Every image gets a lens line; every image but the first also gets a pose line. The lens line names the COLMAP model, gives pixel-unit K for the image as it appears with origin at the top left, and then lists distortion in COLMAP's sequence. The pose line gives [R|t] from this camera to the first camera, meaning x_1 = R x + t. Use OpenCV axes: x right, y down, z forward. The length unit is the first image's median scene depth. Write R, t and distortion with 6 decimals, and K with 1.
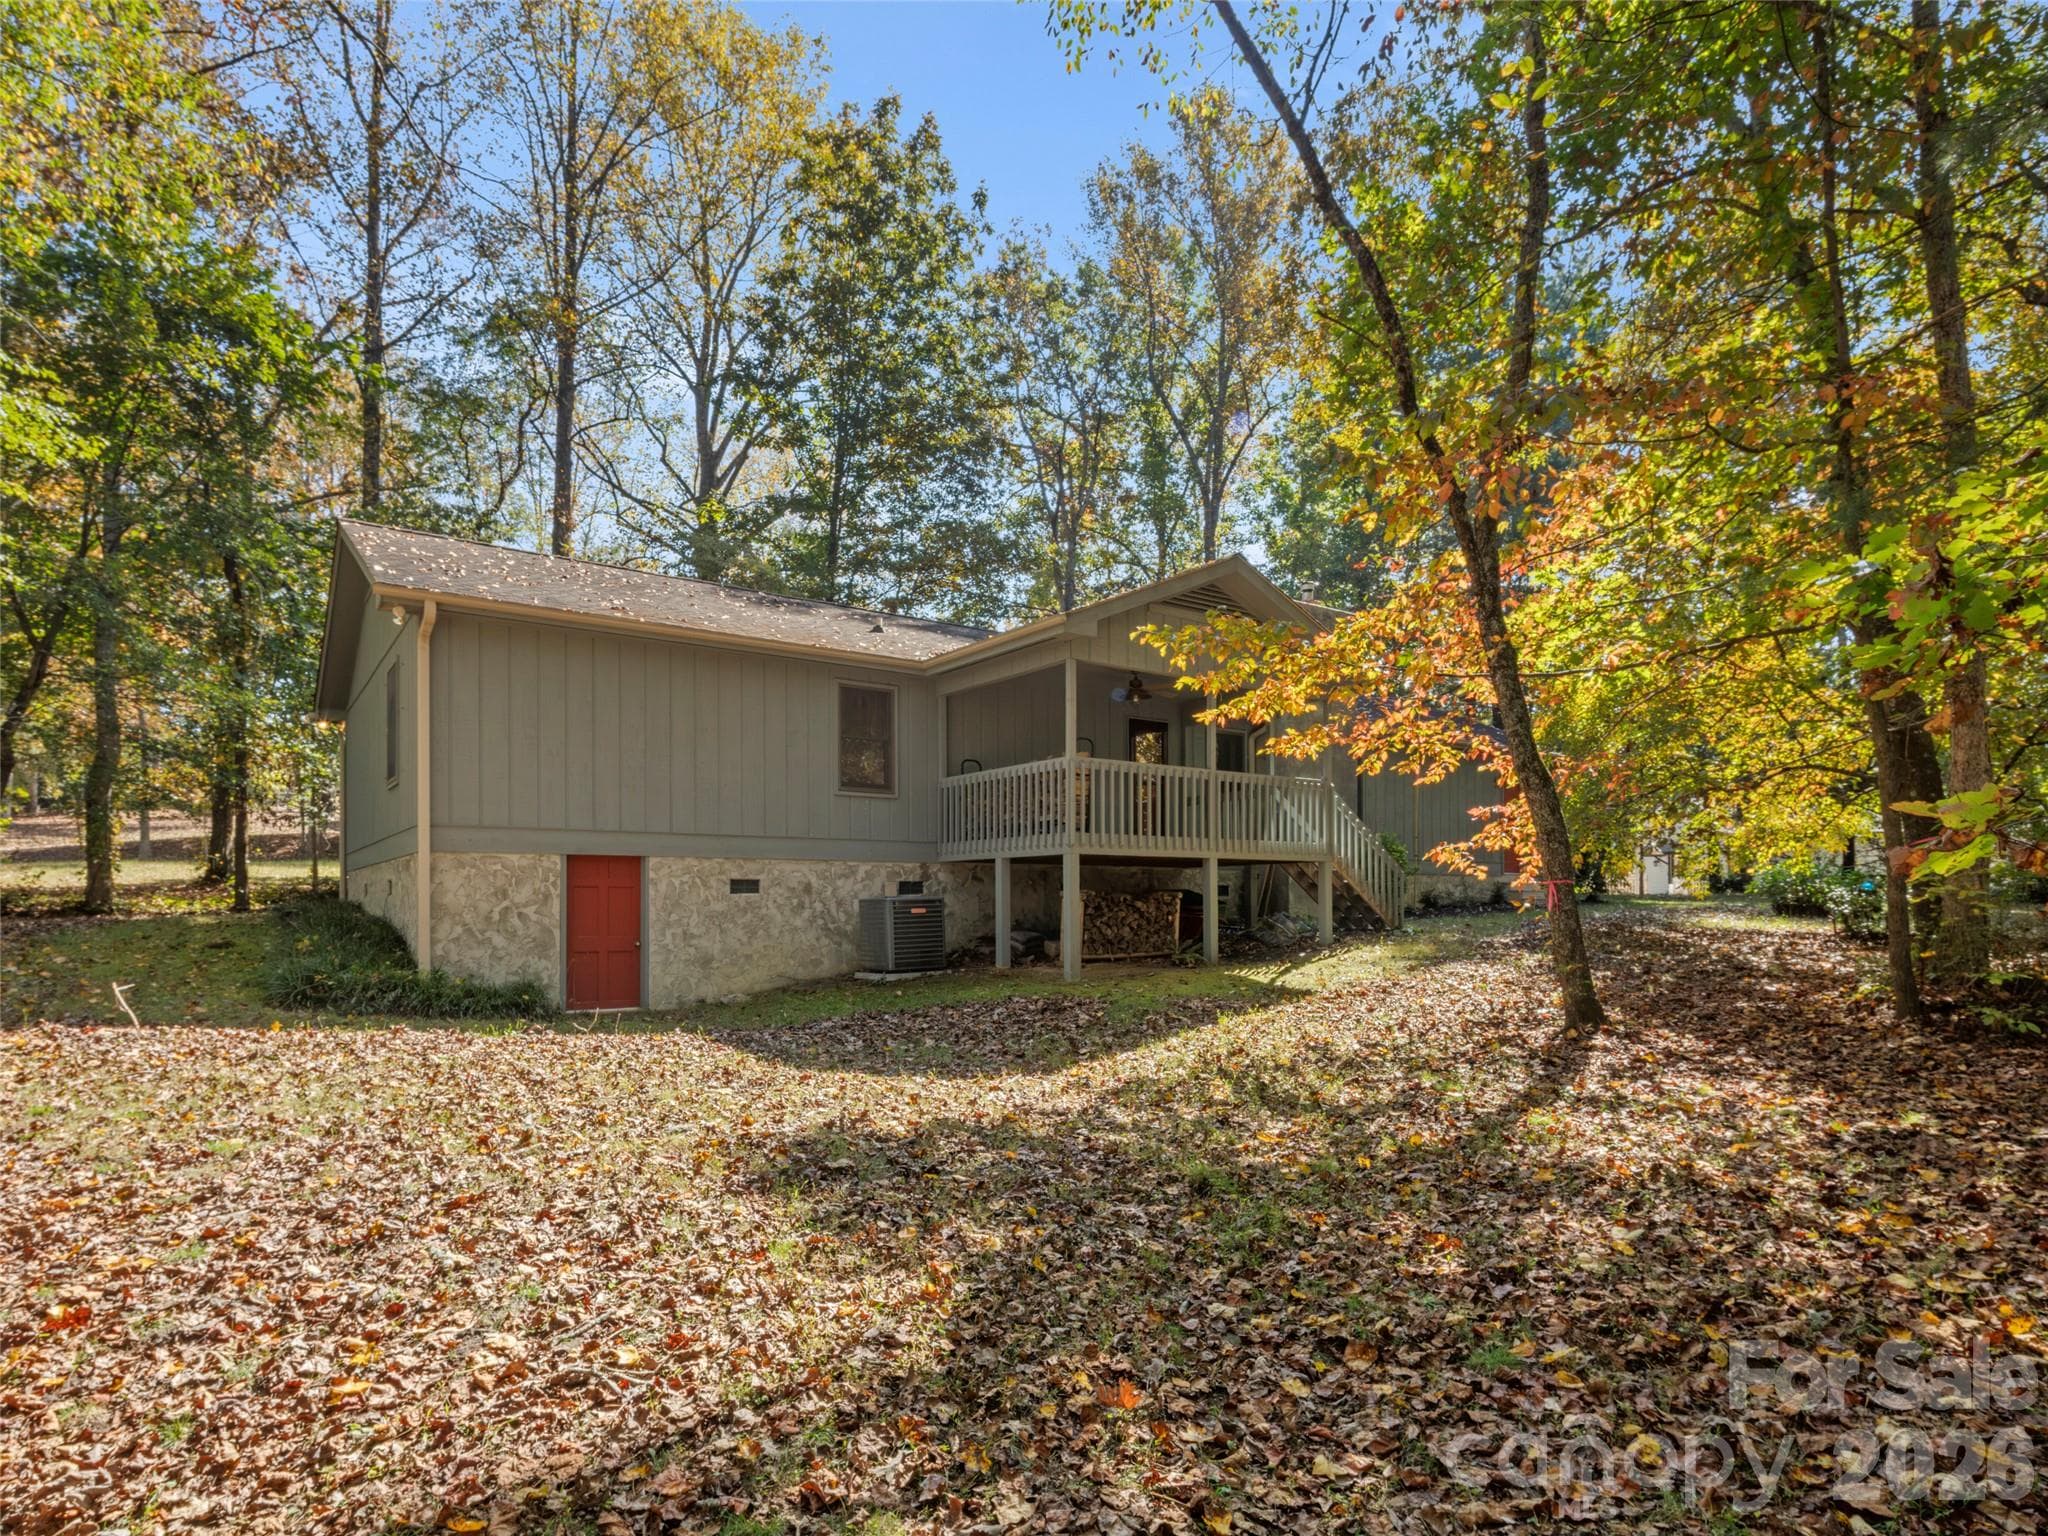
lens RADIAL K [[1180.4, 0, 1025.0], [0, 1180.4, 956.3], [0, 0, 1]] dist [0.016323, 0.001165]
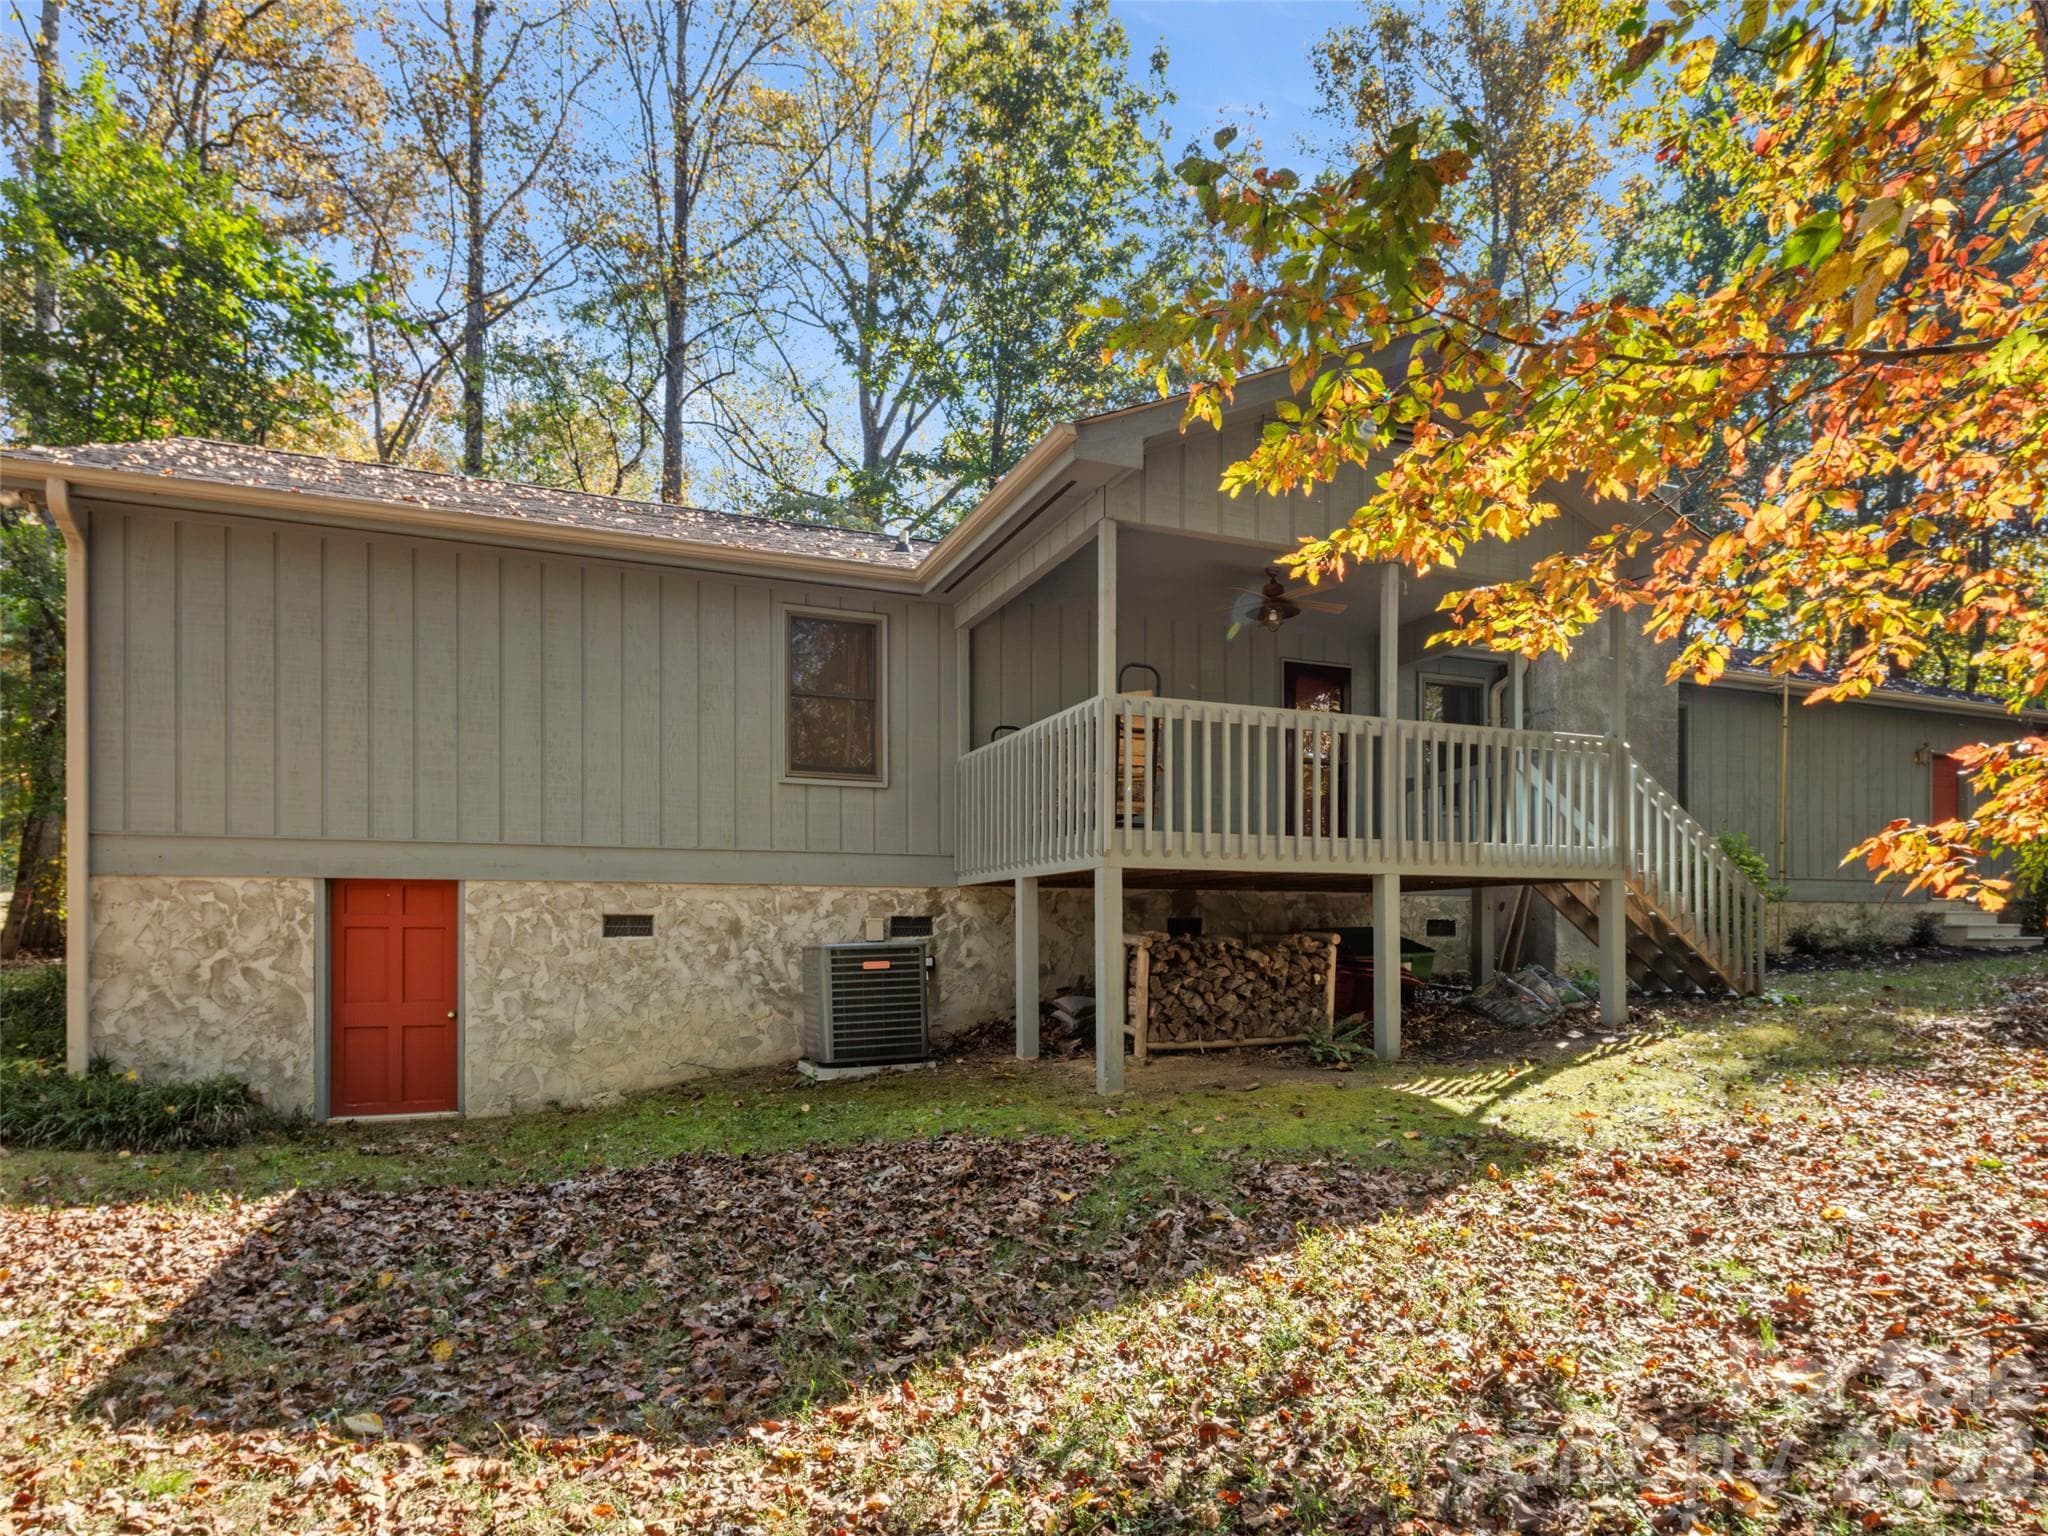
lens RADIAL K [[1180.4, 0, 1025.0], [0, 1180.4, 956.3], [0, 0, 1]] dist [0.016323, 0.001165]
pose [[0.972695, 0.005023, -0.232033, 0.123826], [-0.010792, 0.999663, -0.023597, -0.029239], [0.231836, 0.025457, 0.972422, 0.419308]]
